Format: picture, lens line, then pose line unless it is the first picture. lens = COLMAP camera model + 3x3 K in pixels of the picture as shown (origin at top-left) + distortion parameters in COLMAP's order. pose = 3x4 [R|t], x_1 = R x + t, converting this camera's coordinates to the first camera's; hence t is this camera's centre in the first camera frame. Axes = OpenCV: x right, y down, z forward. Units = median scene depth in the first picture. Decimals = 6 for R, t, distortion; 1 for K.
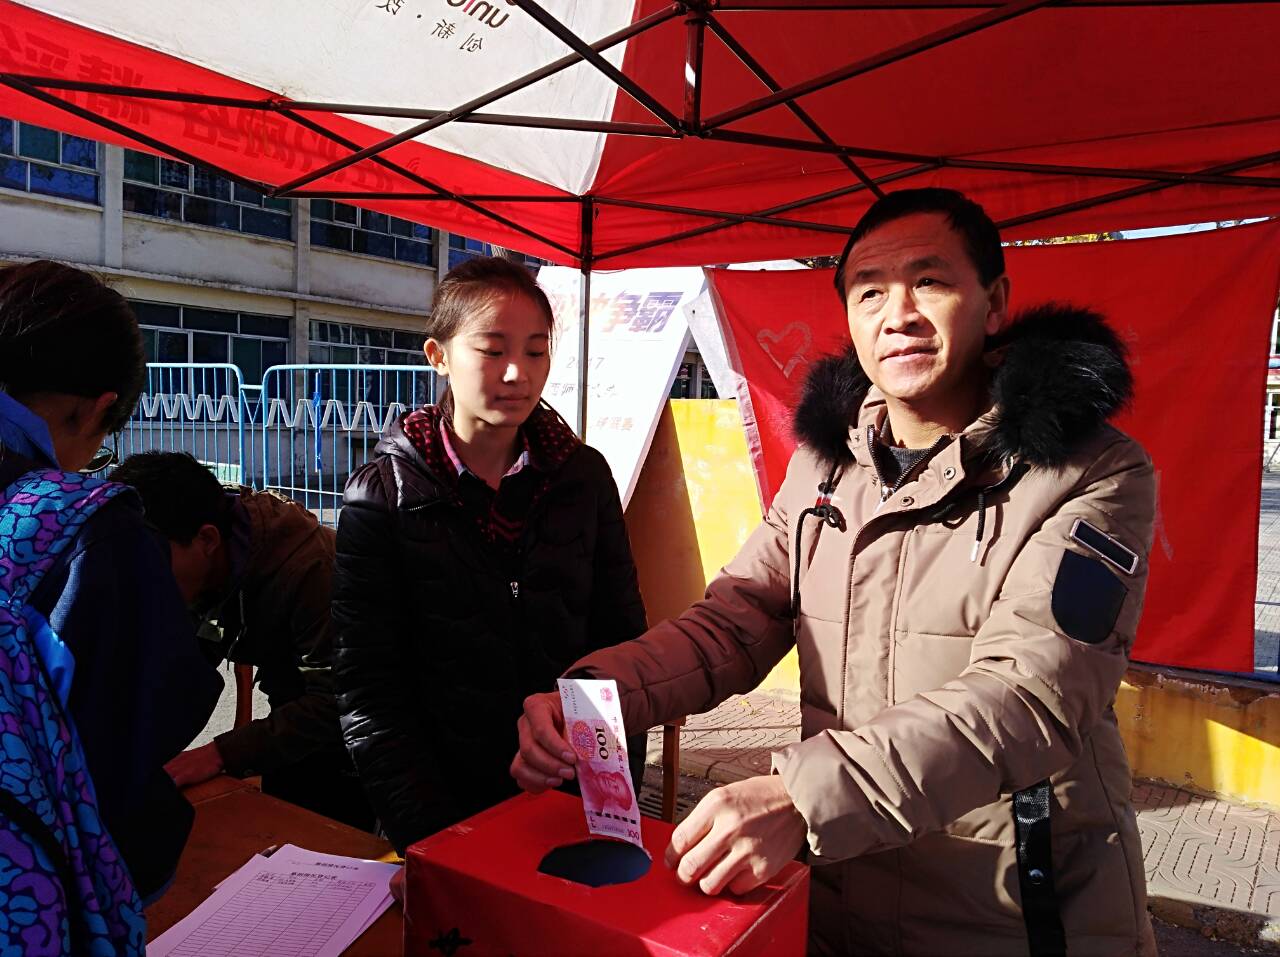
lens RADIAL K [[959.0, 0, 640.0], [0, 959.0, 478.5], [0, 0, 1]] dist [0.000830, -0.000253]
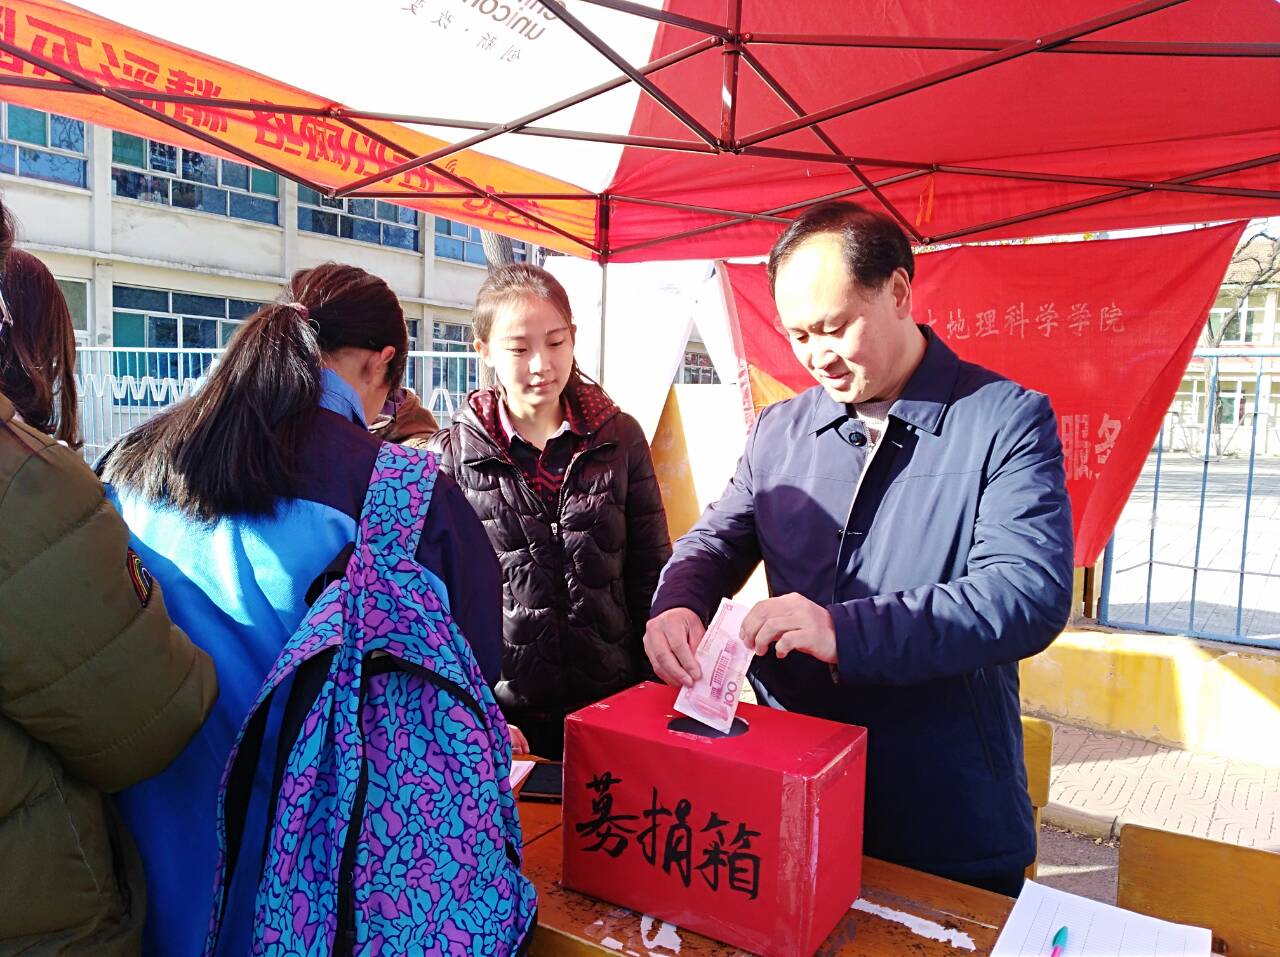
lens RADIAL K [[987.0, 0, 640.0], [0, 987.0, 478.5], [0, 0, 1]] dist [0.005994, 0.005102]
pose [[0.999463, -0.001854, 0.032714, -0.056576], [0.001503, 0.999941, 0.010741, 0.012191], [-0.032732, -0.010686, 0.999407, -0.113682]]
